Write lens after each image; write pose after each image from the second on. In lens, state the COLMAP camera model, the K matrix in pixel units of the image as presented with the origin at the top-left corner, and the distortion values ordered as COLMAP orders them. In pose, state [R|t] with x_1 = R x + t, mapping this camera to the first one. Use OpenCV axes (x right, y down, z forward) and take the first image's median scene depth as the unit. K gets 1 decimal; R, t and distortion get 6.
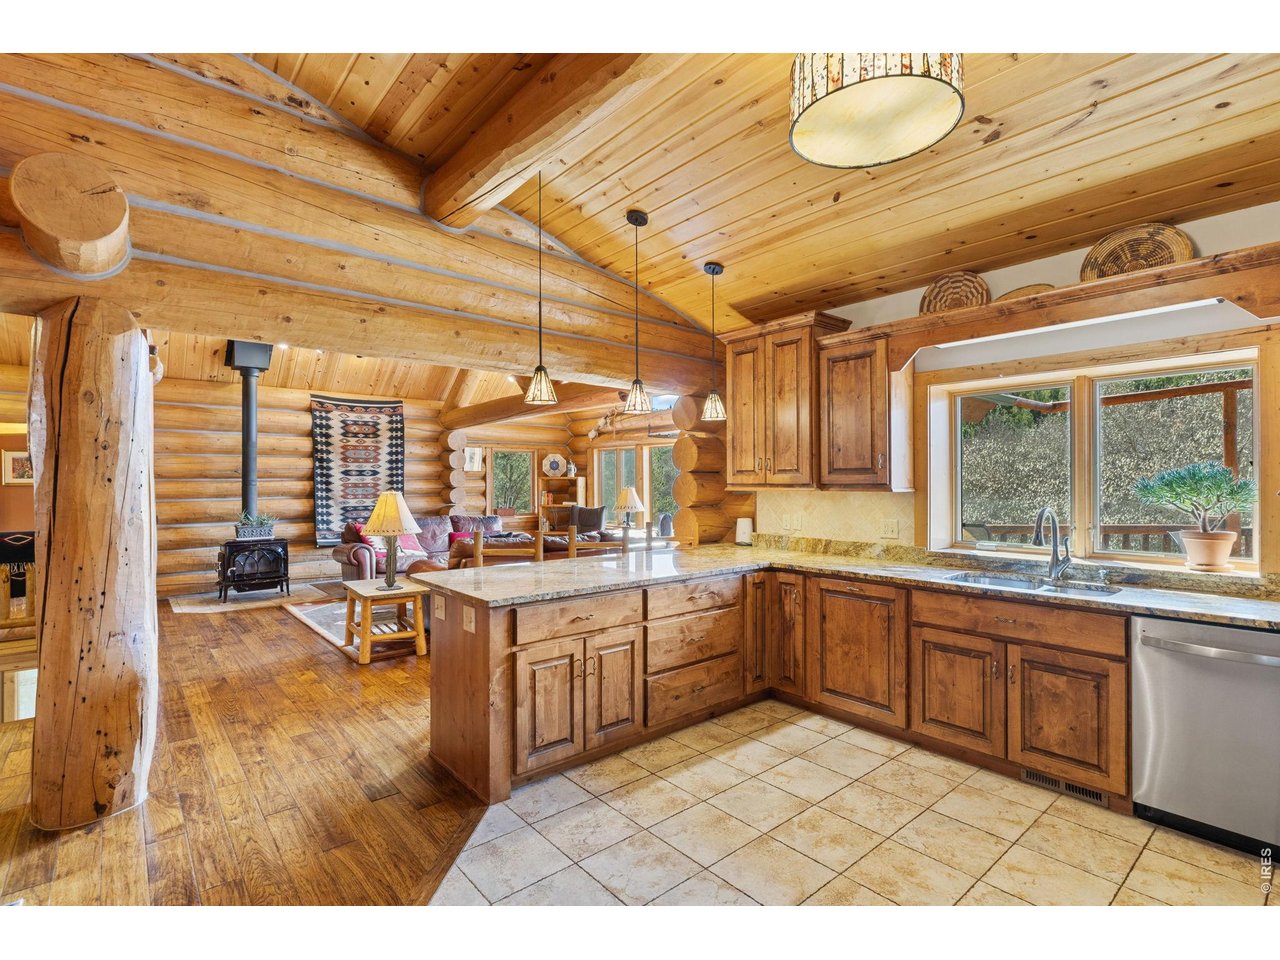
lens RADIAL K [[611.6, 0, 640.0], [0, 611.6, 480.0], [0, 0, 1]] dist [-0.001028, -0.000271]
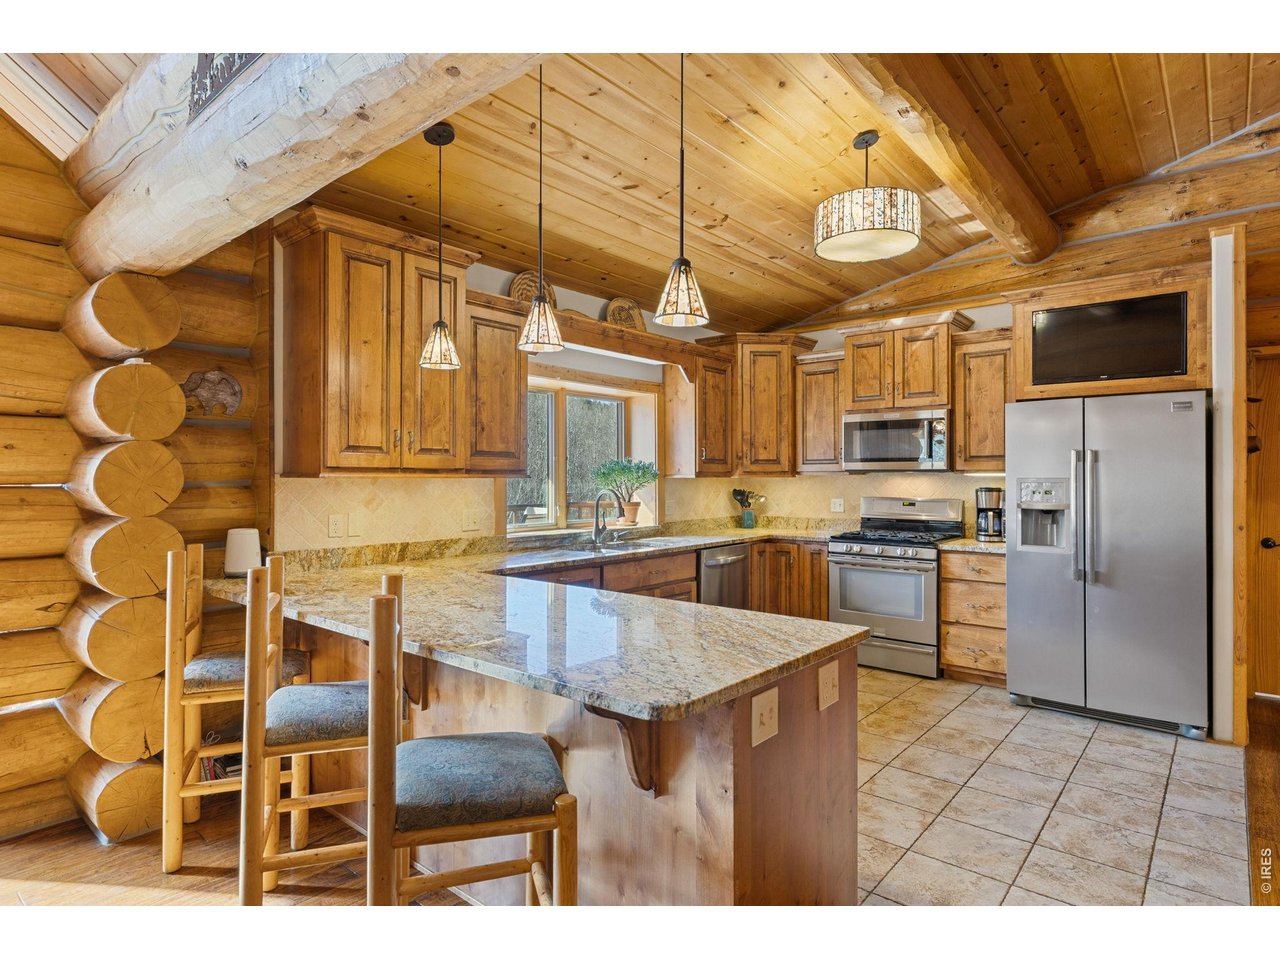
lens RADIAL K [[704.4, 0, 640.0], [0, 704.4, 480.0], [0, 0, 1]] dist [-0.001837, -0.000322]
pose [[-0.174658, -0.001477, 0.984628, -0.661746], [-0.005646, 0.999984, 0.000499, 0.019047], [-0.984613, -0.005472, -0.174664, 0.941525]]
